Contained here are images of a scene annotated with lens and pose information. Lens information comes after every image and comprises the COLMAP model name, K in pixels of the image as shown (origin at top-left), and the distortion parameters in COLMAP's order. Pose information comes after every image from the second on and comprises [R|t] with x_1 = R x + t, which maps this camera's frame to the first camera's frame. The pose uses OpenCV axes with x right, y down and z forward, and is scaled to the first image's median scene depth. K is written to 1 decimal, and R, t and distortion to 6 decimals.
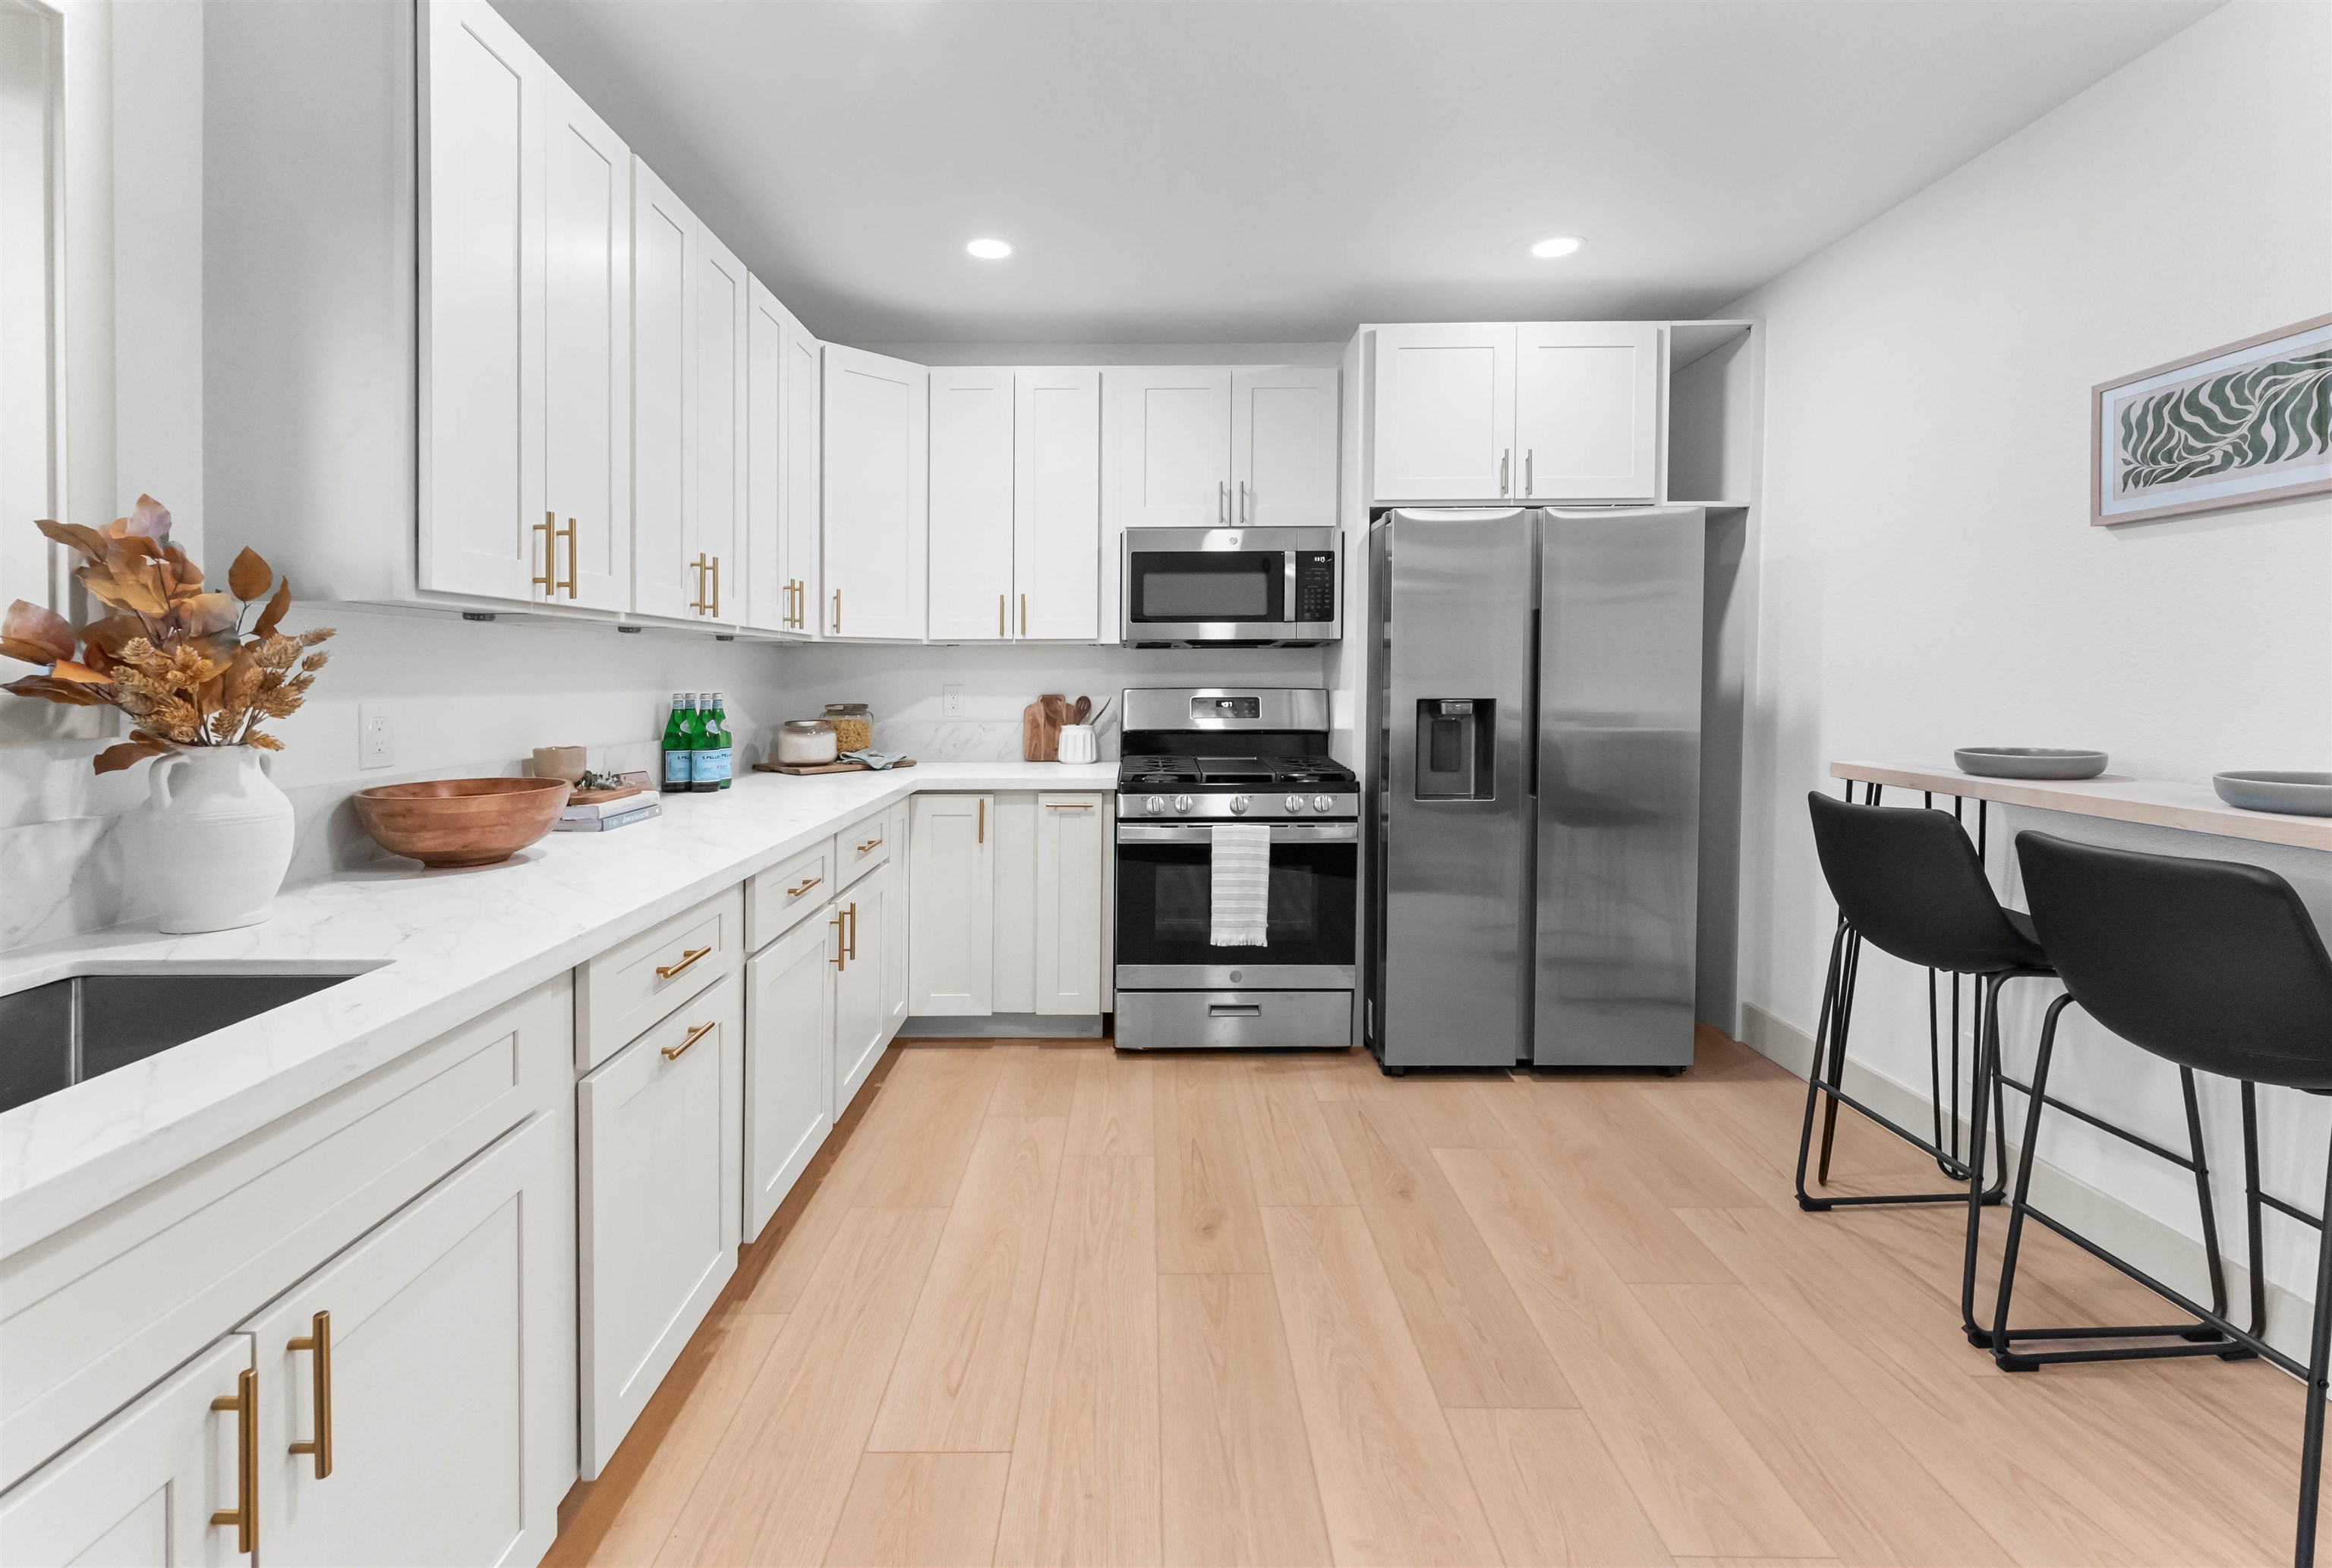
lens RADIAL K [[995.0, 0, 1129.3], [0, 995.0, 703.5], [0, 0, 1]] dist [0.002510, 0.000343]
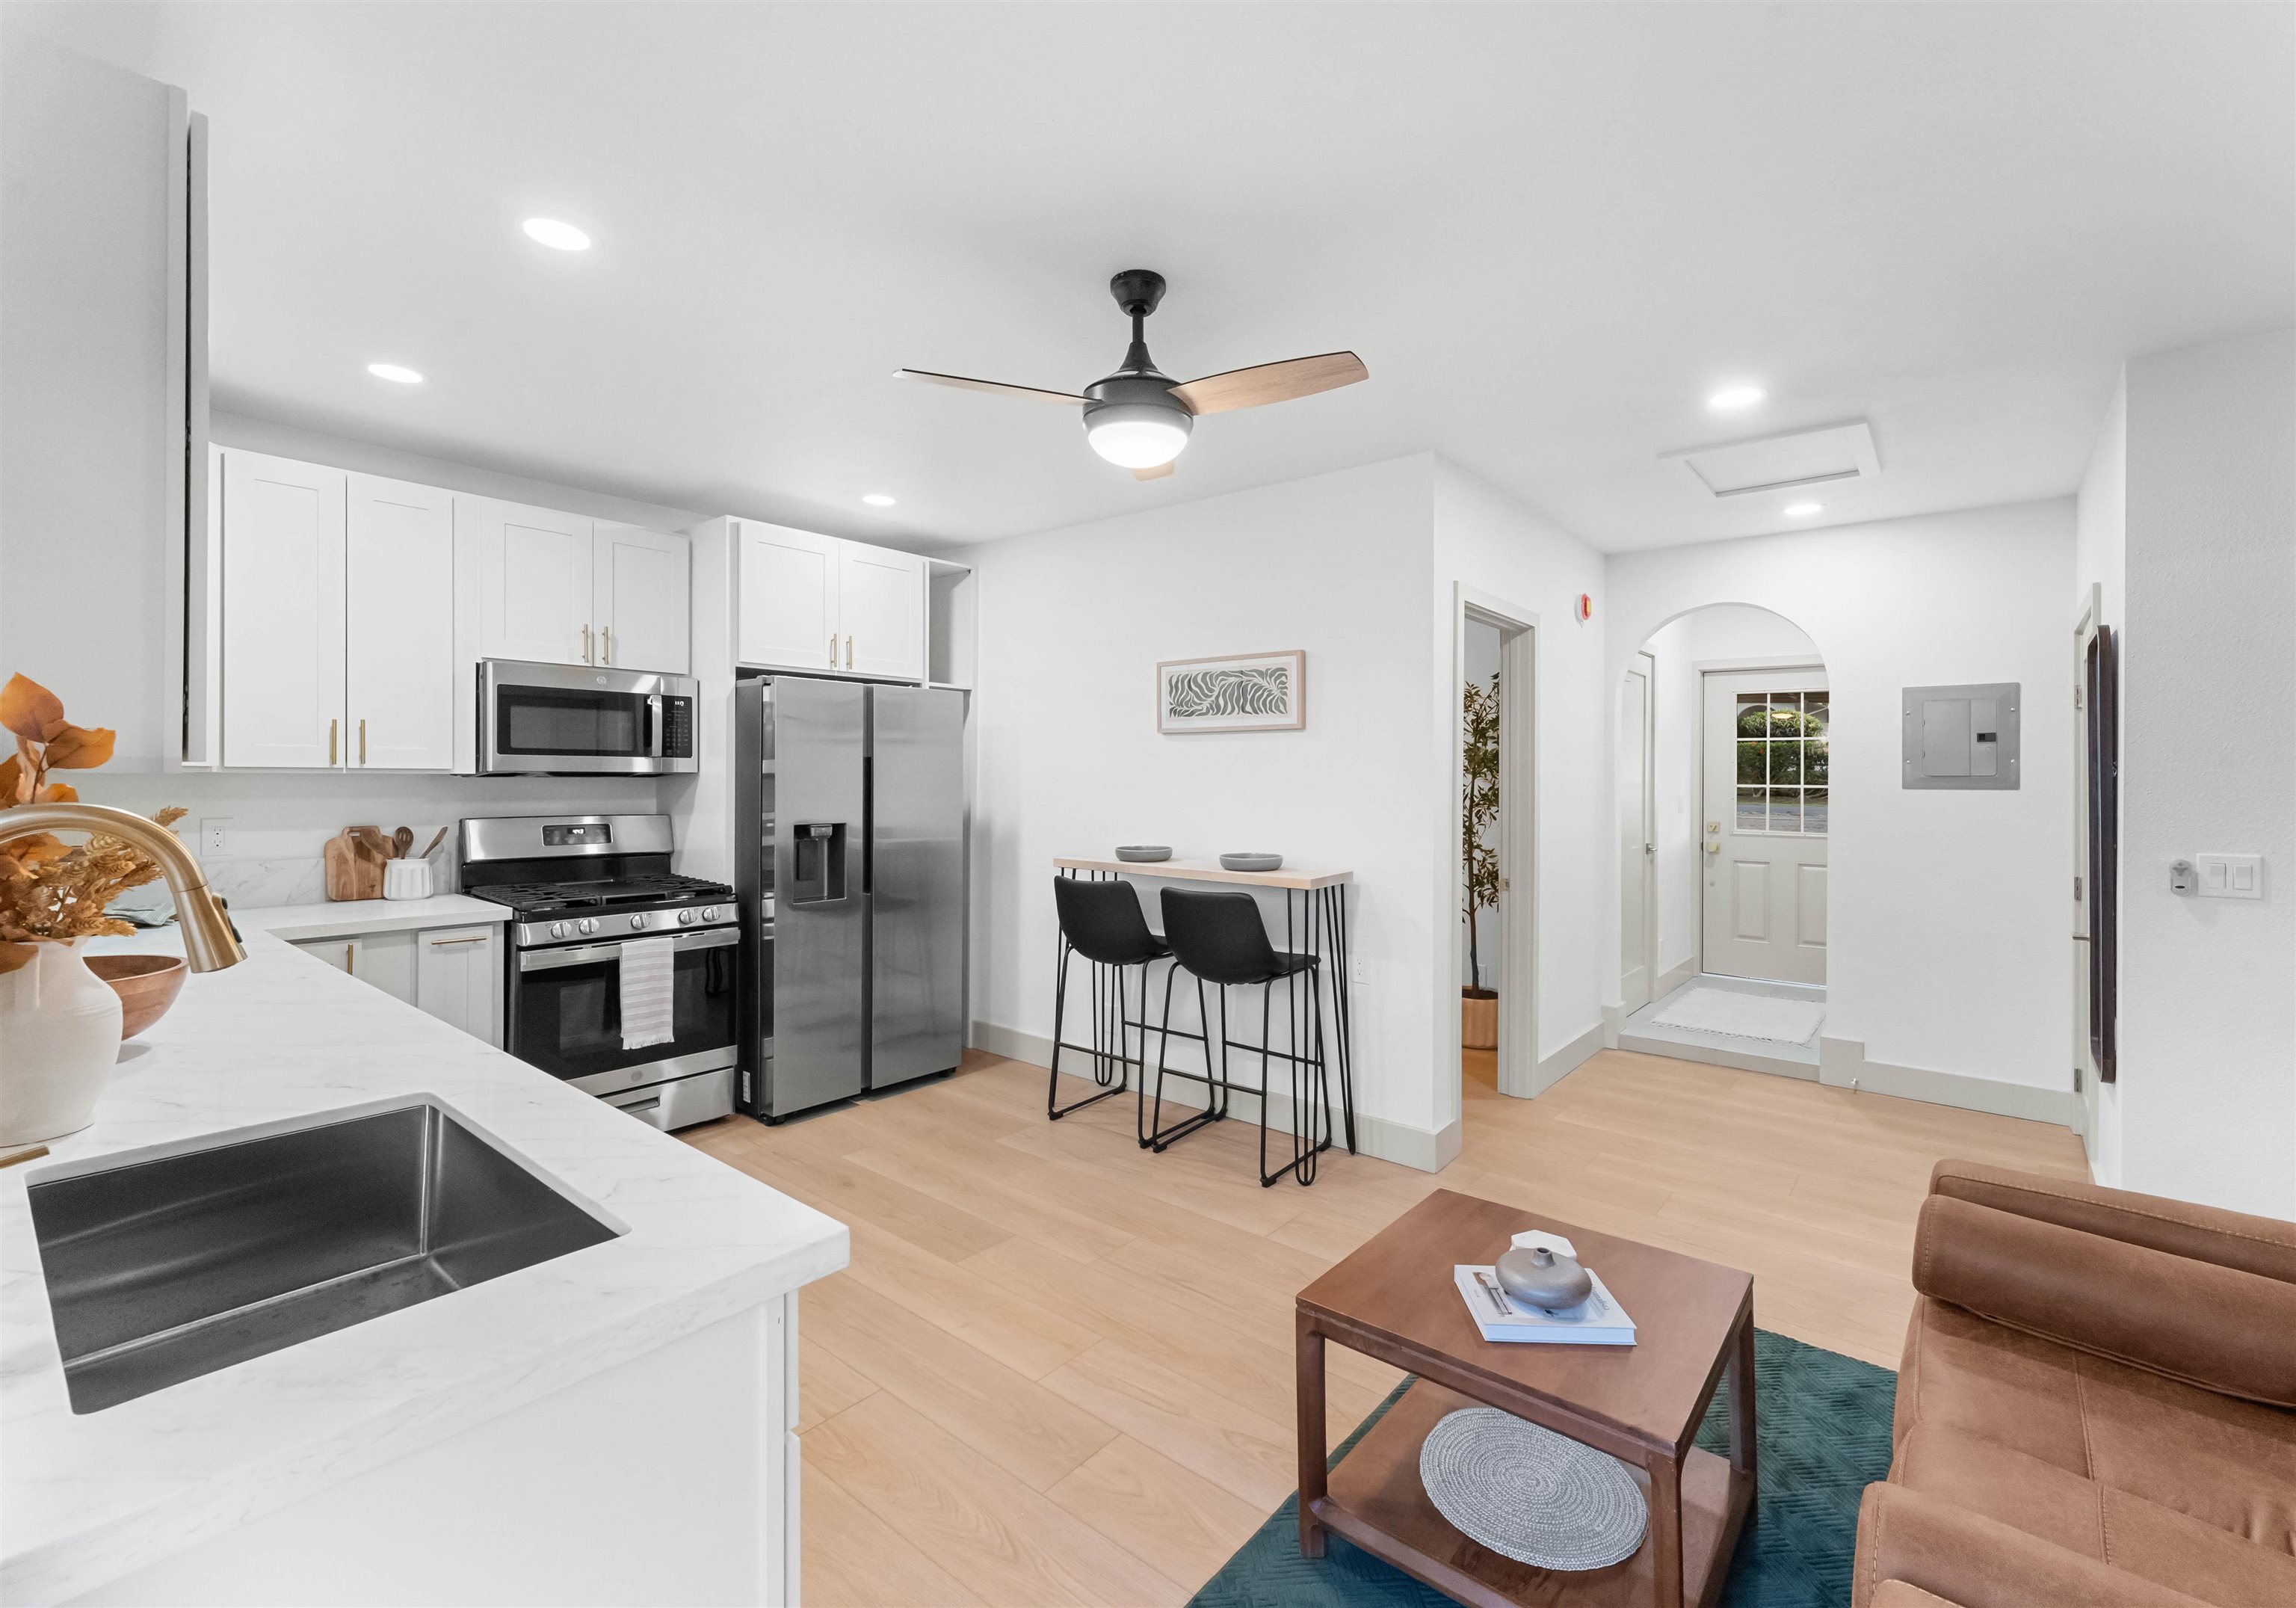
lens RADIAL K [[1019.5, 0, 1123.8], [0, 1019.5, 785.2], [0, 0, 1]] dist [0.000248, -0.000014]
pose [[0.639472, 0.002221, 0.768811, -0.439013], [0.011555, 0.999855, -0.012500, -0.033483], [-0.768728, 0.016877, 0.639353, -0.167415]]
